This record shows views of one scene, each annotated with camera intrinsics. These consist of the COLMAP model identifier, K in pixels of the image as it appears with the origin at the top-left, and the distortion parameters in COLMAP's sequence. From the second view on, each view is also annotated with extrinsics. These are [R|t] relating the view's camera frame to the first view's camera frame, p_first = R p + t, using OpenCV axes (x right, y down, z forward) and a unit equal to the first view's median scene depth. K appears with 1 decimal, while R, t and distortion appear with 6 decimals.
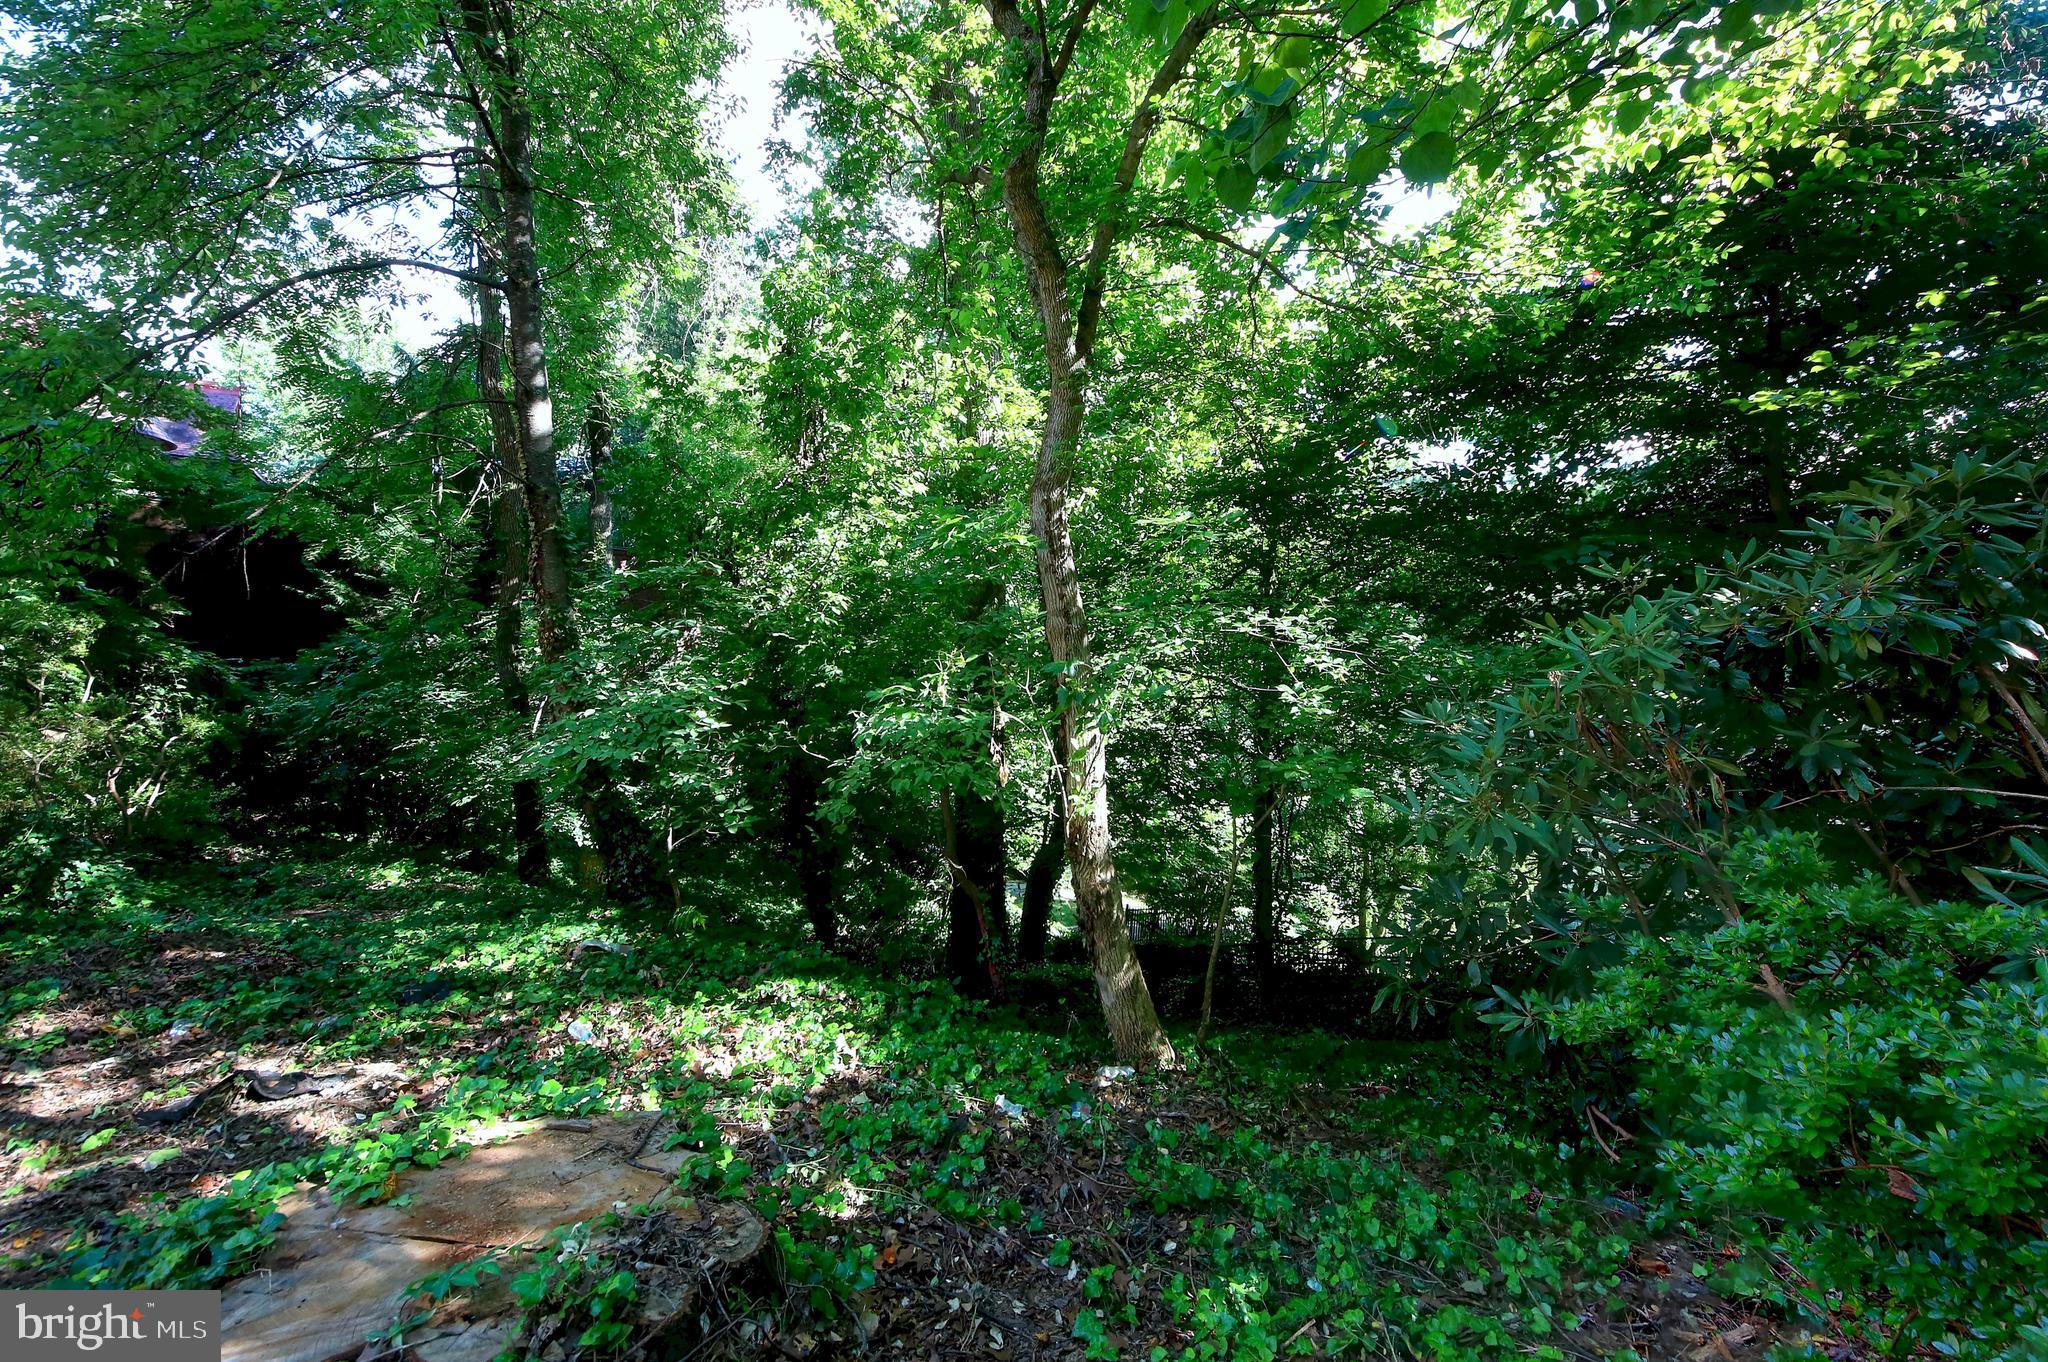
lens RADIAL K [[748.1, 0, 1031.4], [0, 748.1, 669.2], [0, 0, 1]] dist [-0.009411, -0.000976]
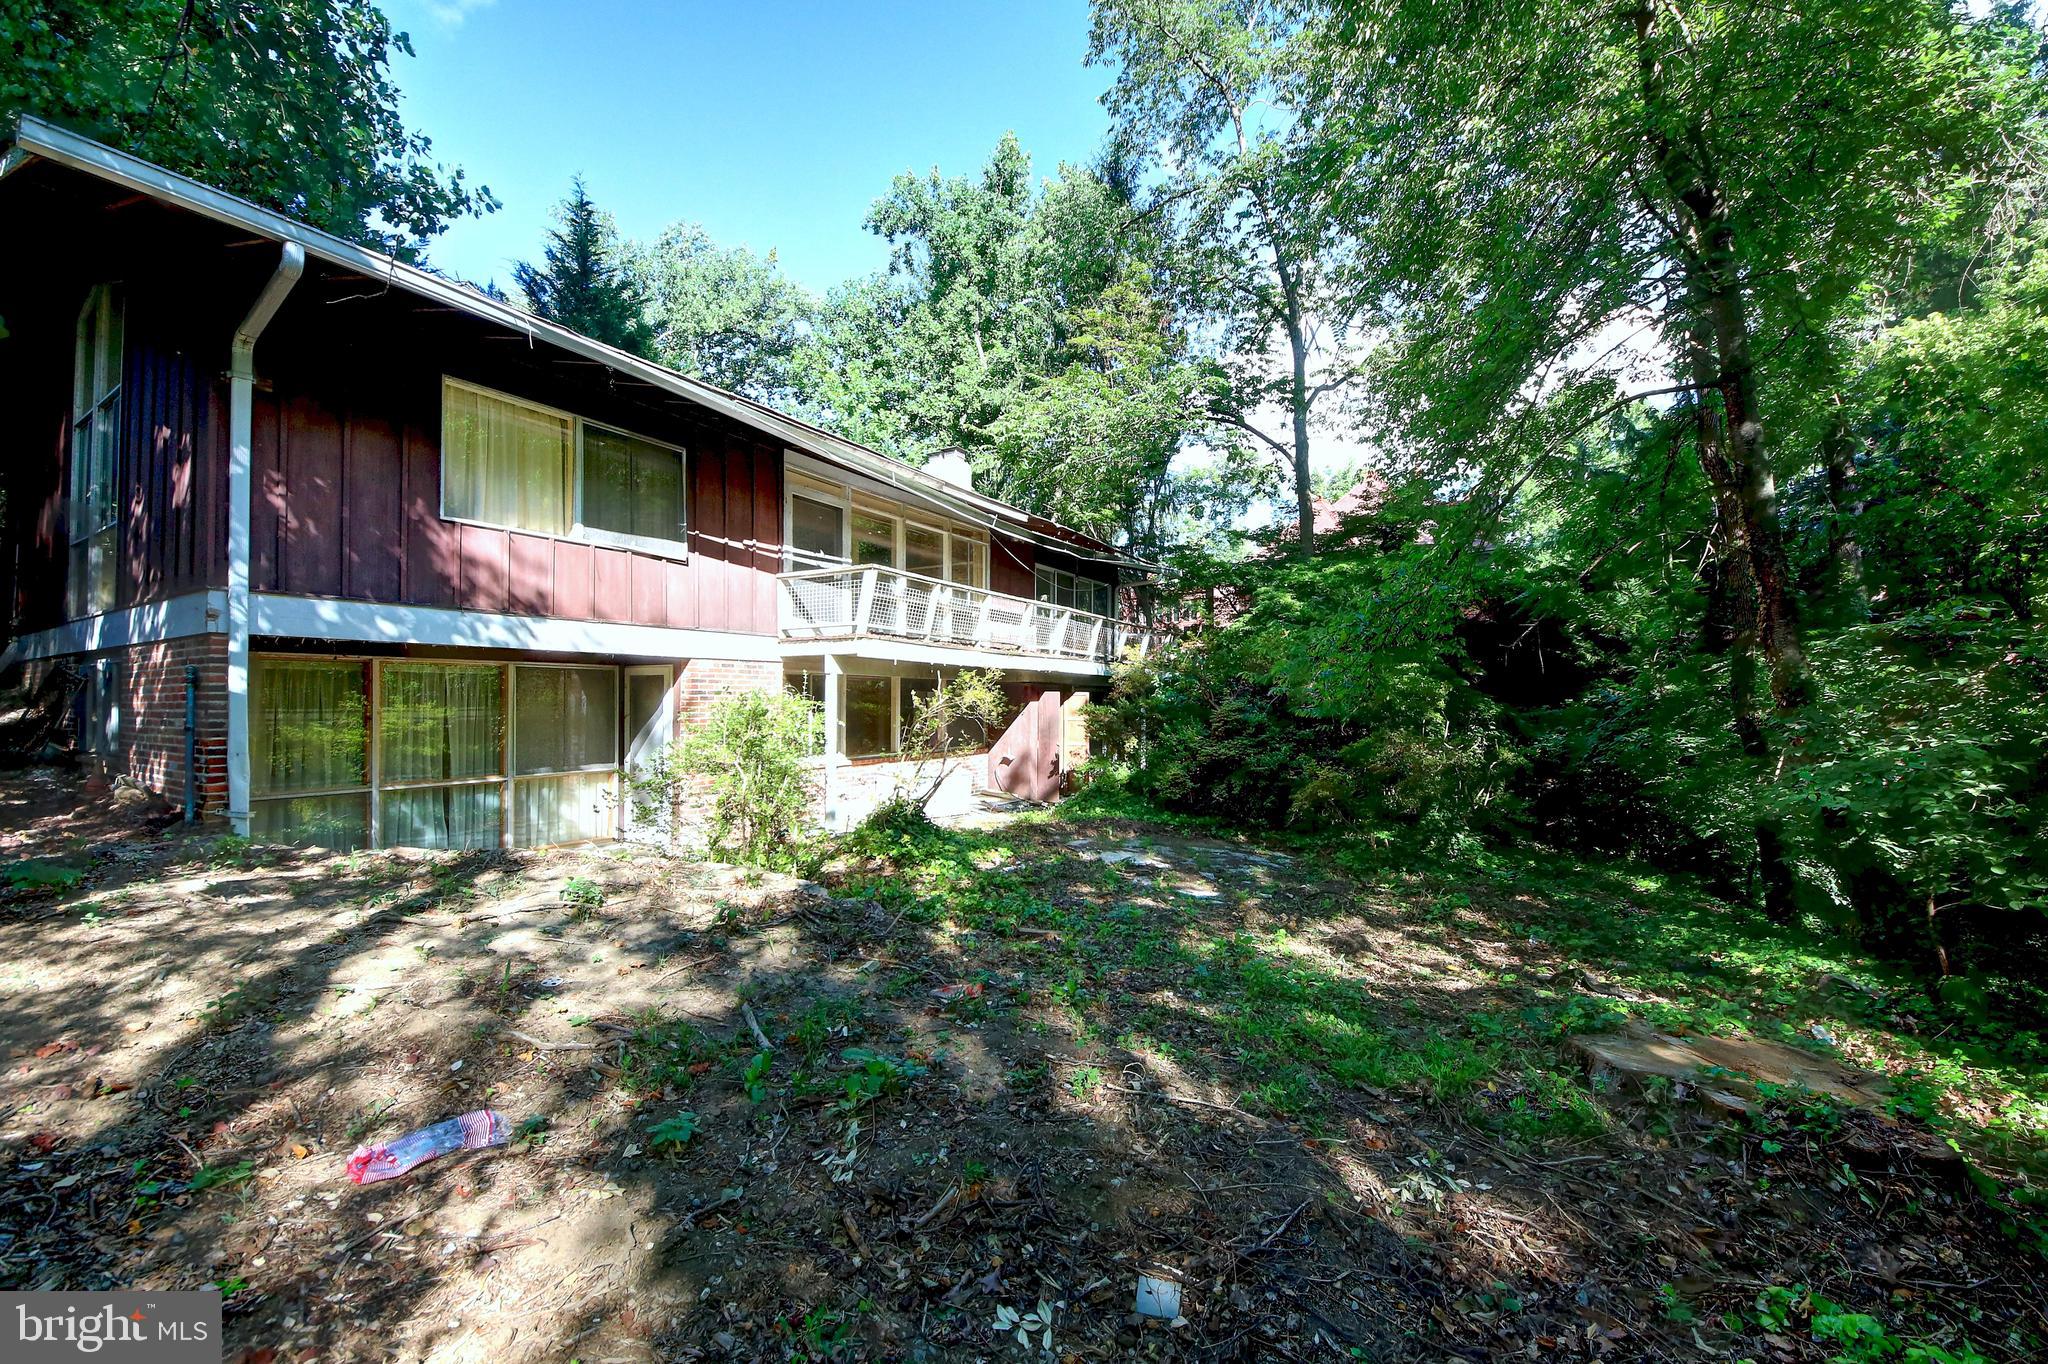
lens RADIAL K [[748.1, 0, 1029.7], [0, 748.1, 684.8], [0, 0, 1]] dist [-0.009411, -0.000976]
pose [[0.189692, -0.040593, -0.981004, 0.157012], [0.017417, 0.999127, -0.037975, -0.025255], [0.981689, -0.009882, 0.190234, -0.224762]]
